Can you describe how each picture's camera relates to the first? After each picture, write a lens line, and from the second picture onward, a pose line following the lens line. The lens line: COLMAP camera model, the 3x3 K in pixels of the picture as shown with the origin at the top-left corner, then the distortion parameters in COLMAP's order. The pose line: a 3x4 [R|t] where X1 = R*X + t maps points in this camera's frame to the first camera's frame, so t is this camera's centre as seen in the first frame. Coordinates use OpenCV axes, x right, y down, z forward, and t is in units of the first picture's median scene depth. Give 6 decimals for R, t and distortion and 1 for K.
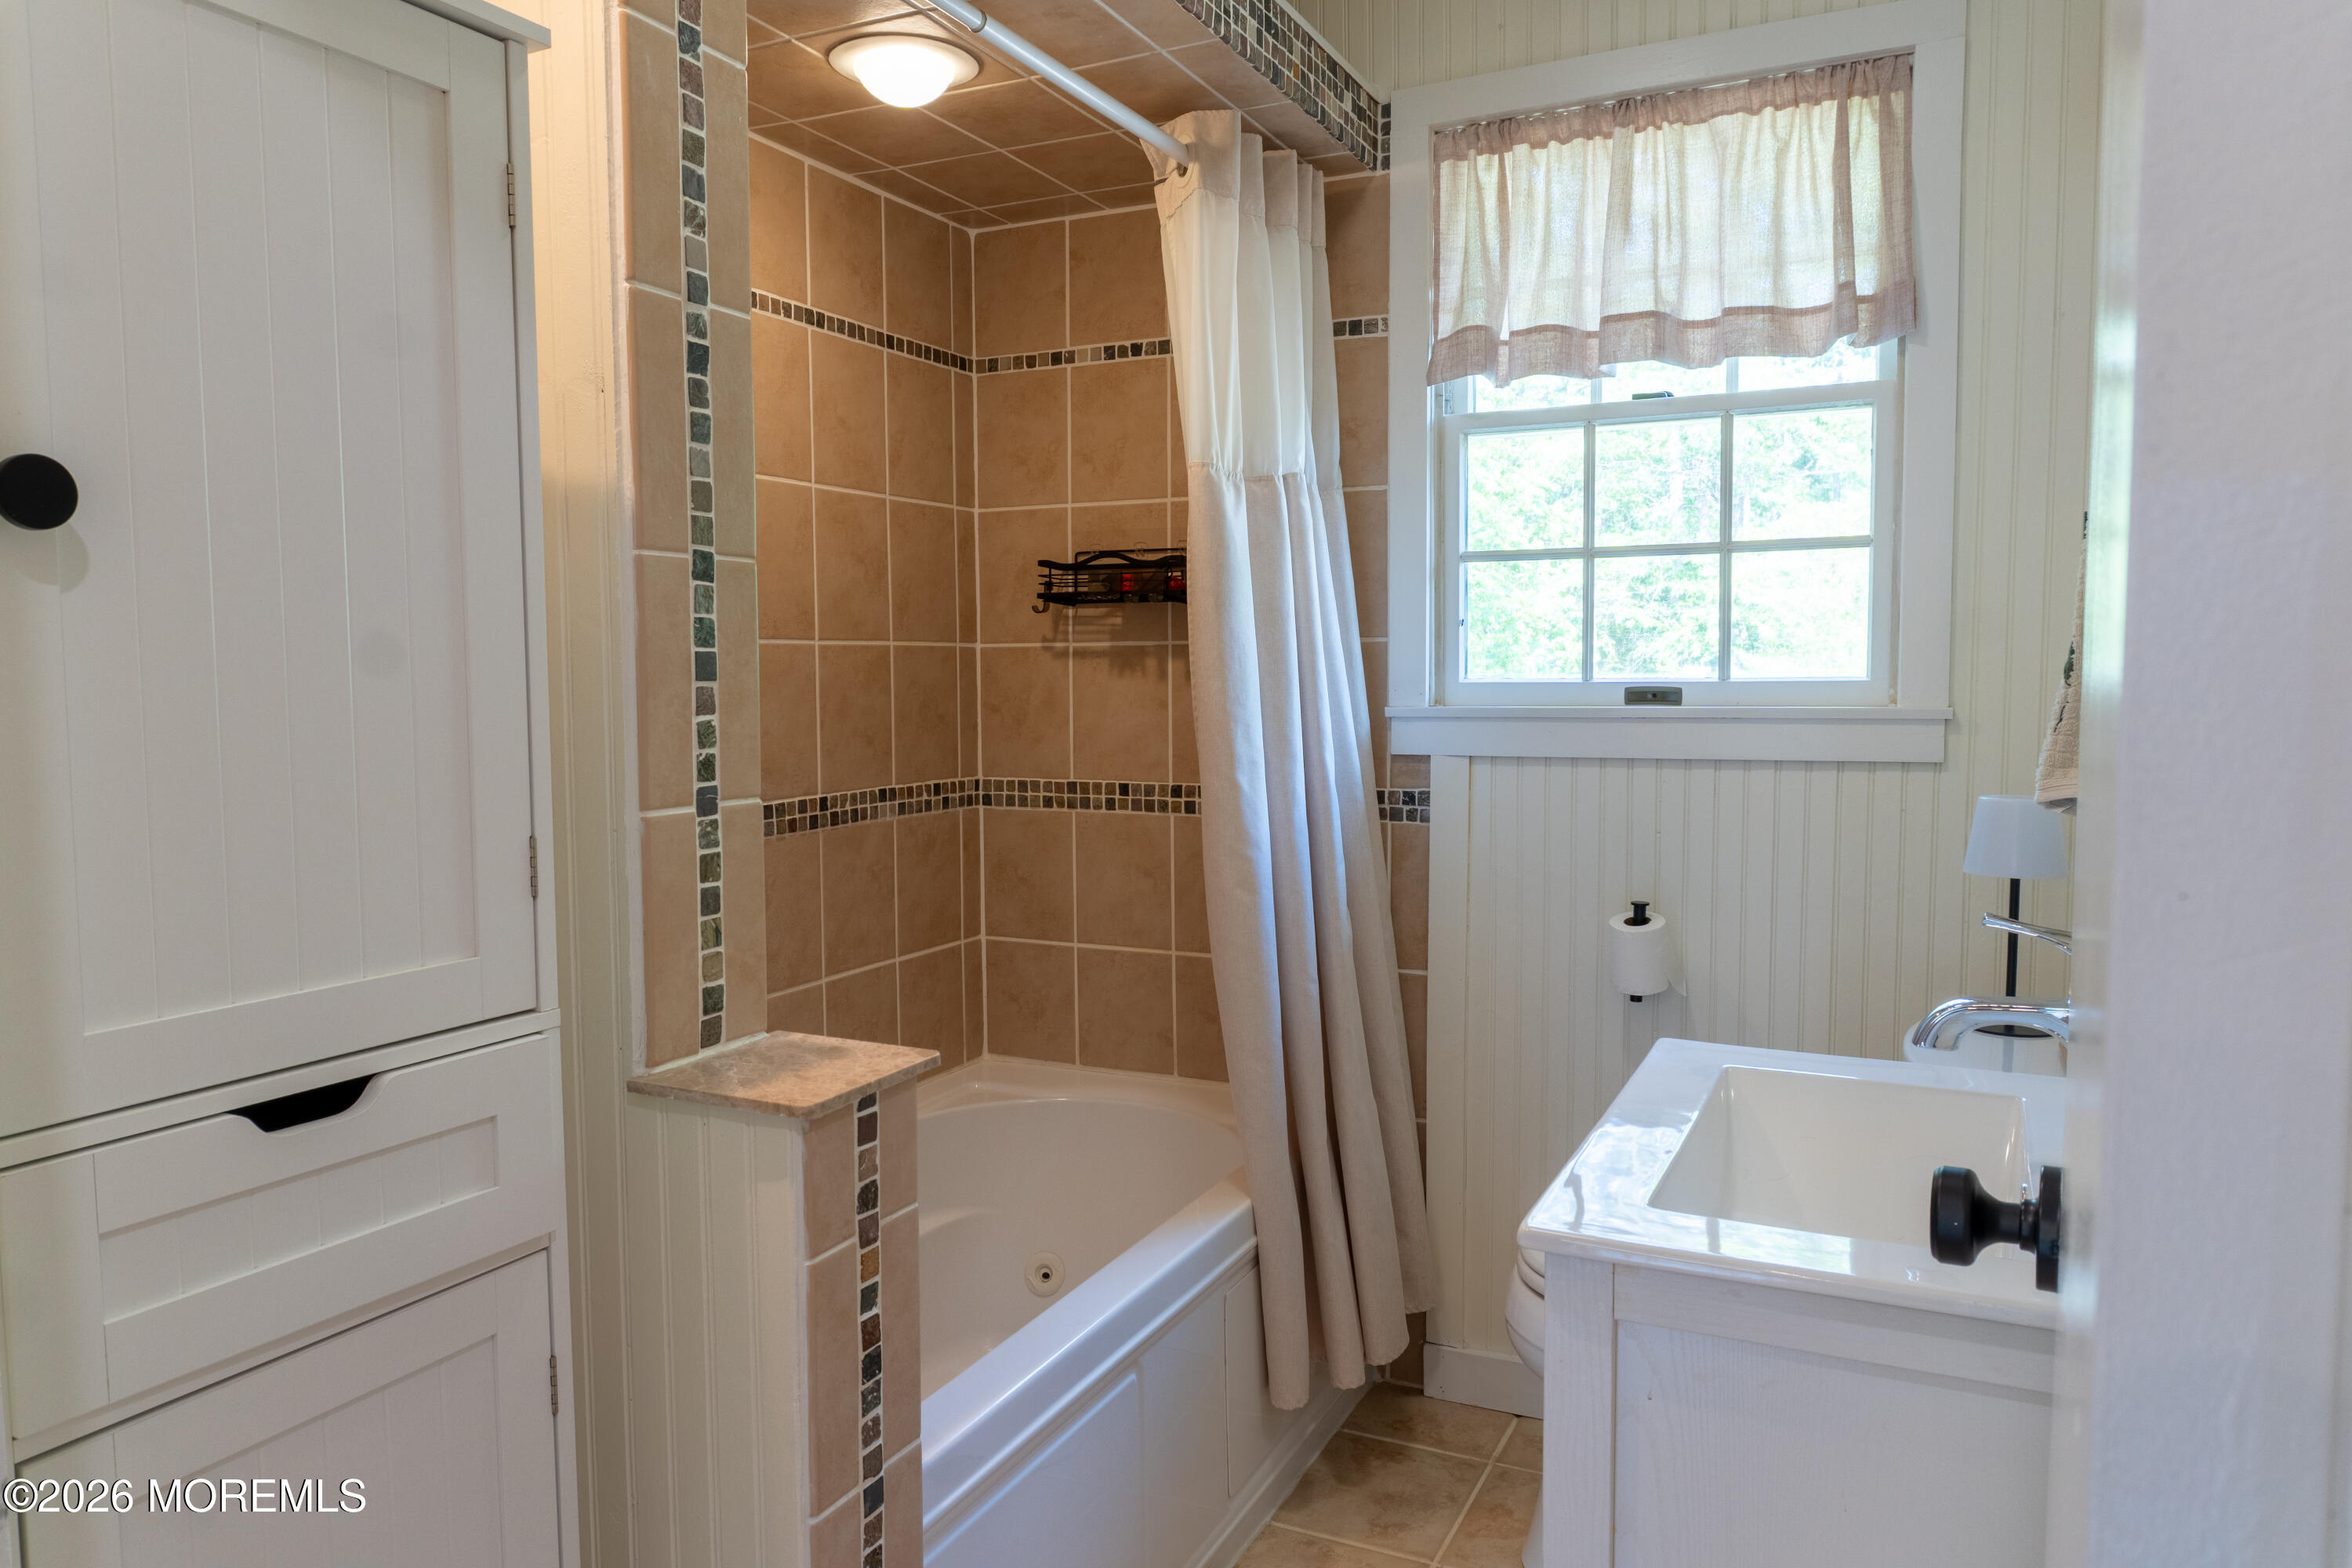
lens RADIAL K [[1594.5, 0, 1199.3], [0, 1594.5, 784.0], [0, 0, 1]] dist [0.000616, 0.010807]
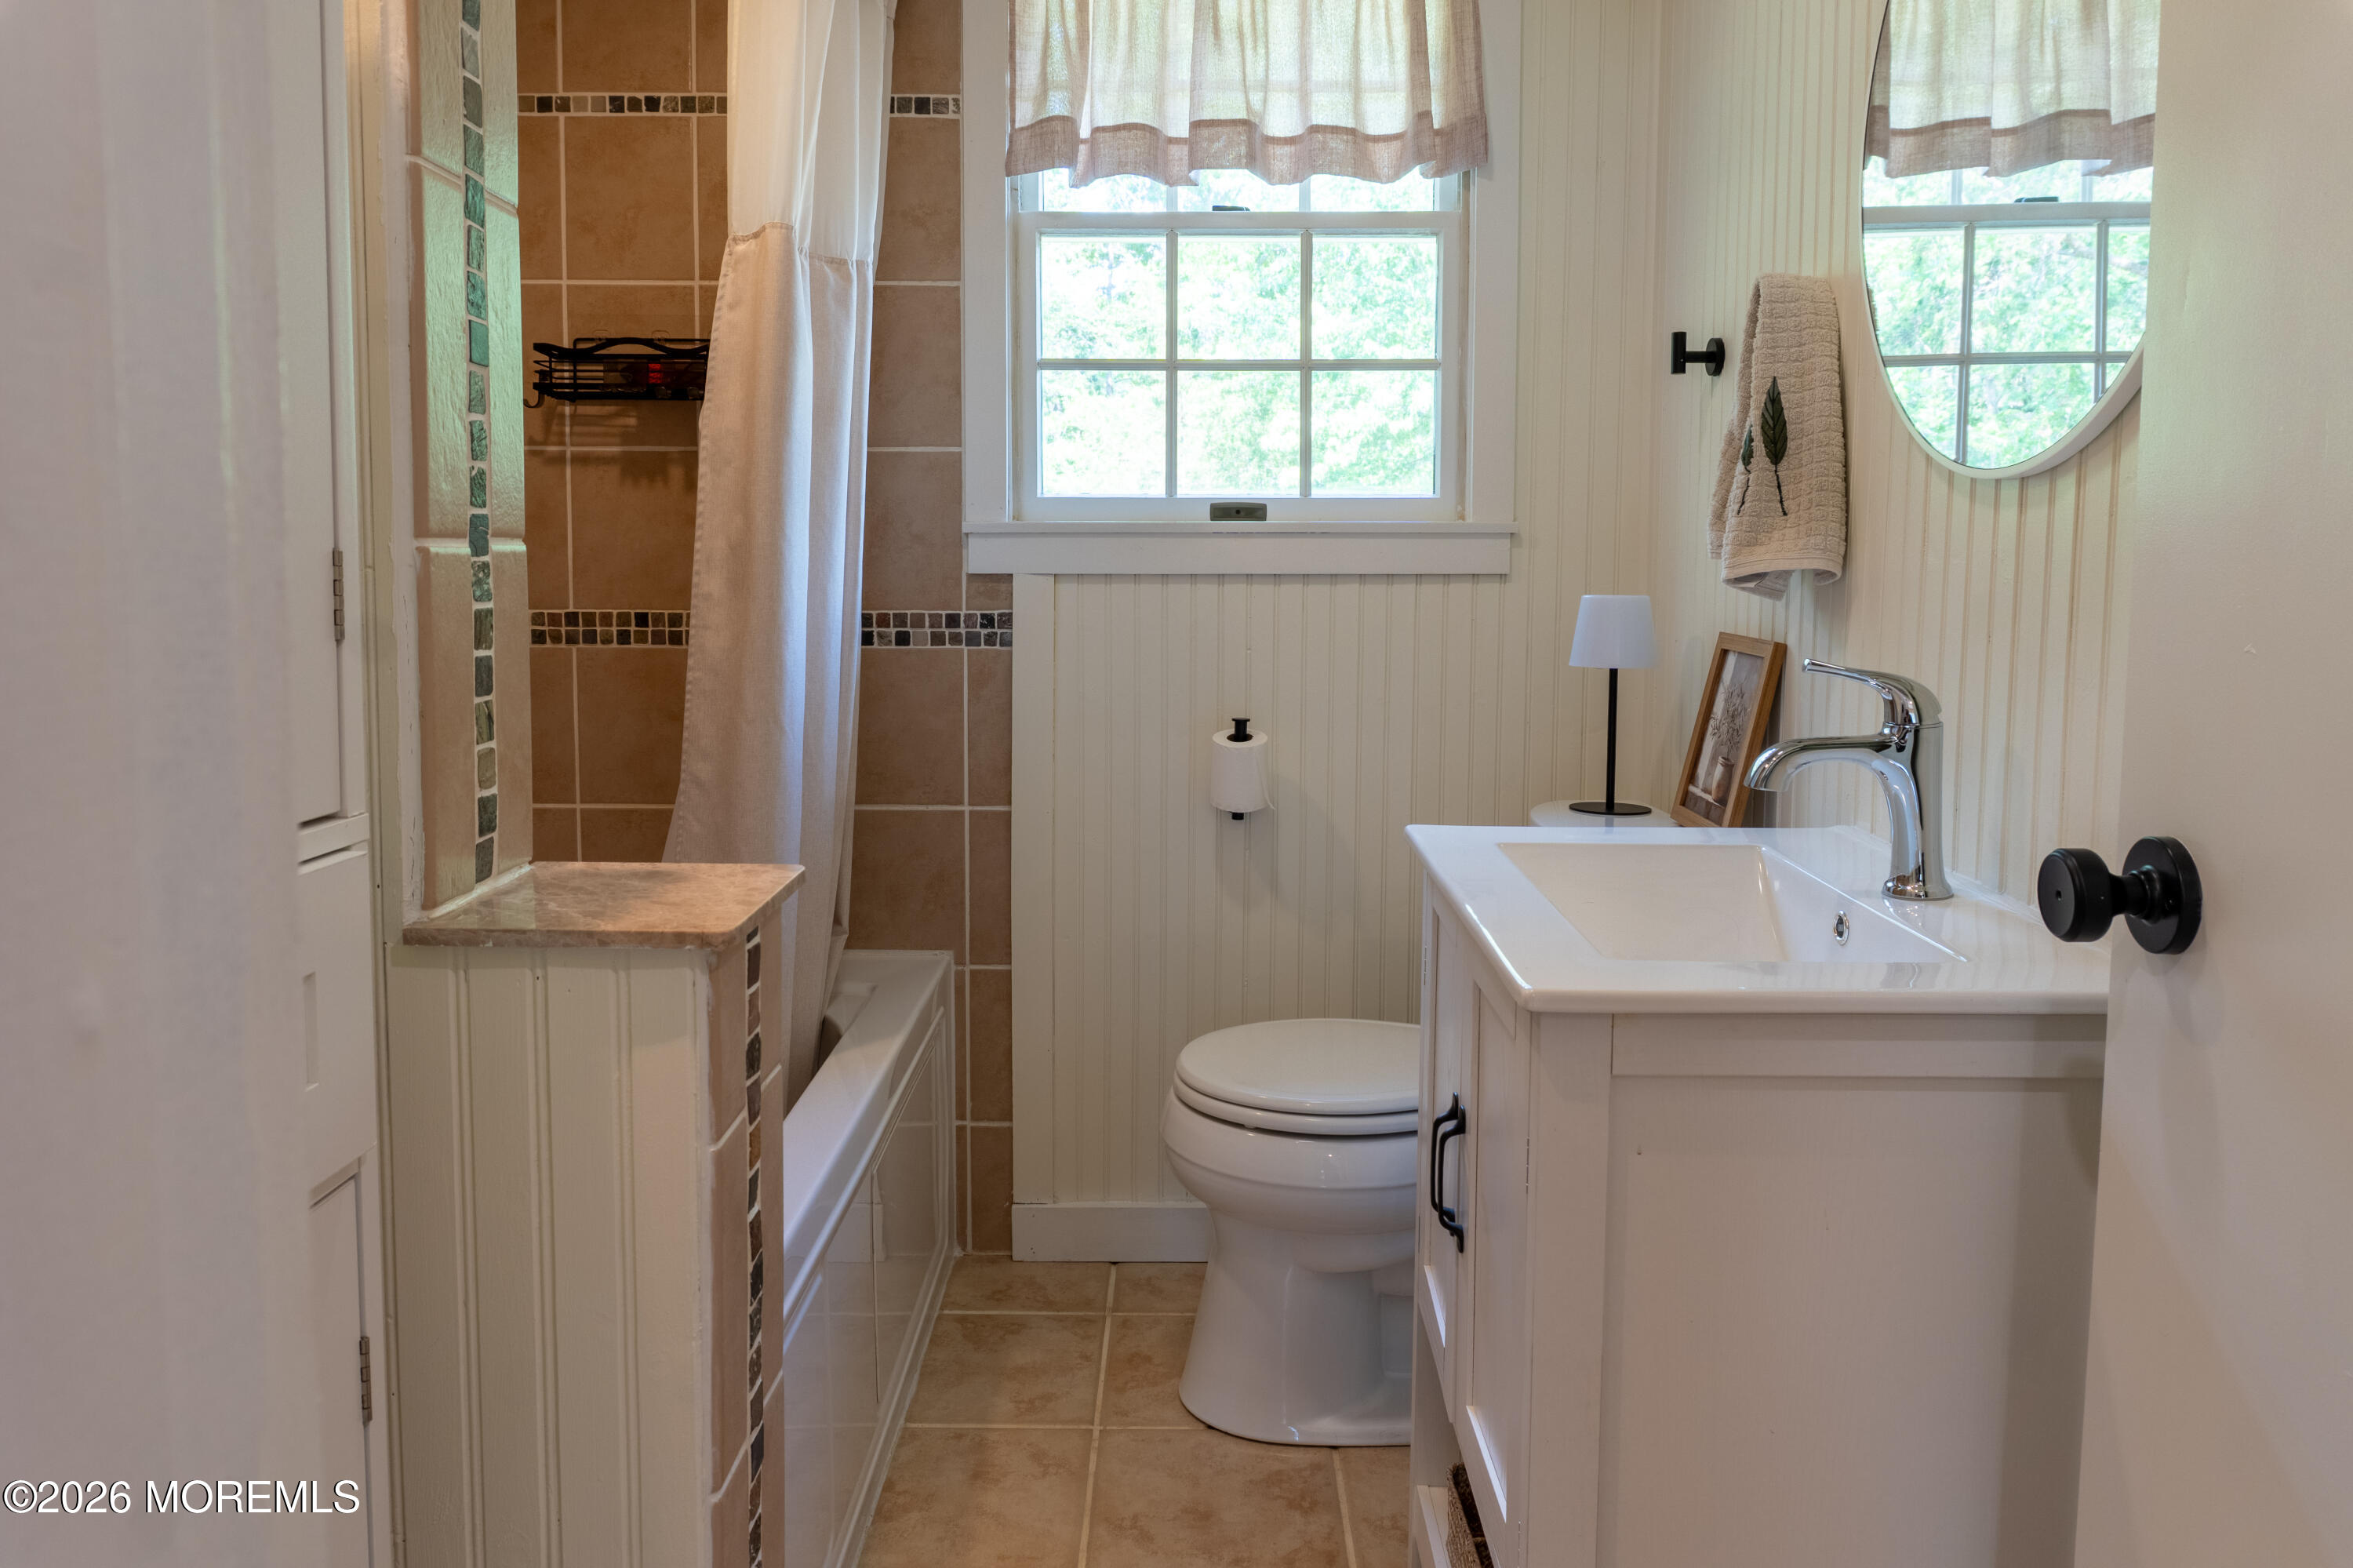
lens RADIAL K [[1595.2, 0, 1152.0], [0, 1595.2, 679.0], [0, 0, 1]] dist [0.000616, 0.010807]
pose [[0.903764, -0.021637, 0.427485, -0.195880], [0.022250, 0.999746, 0.003561, 0.045169], [-0.427453, 0.006294, 0.904015, 0.129334]]
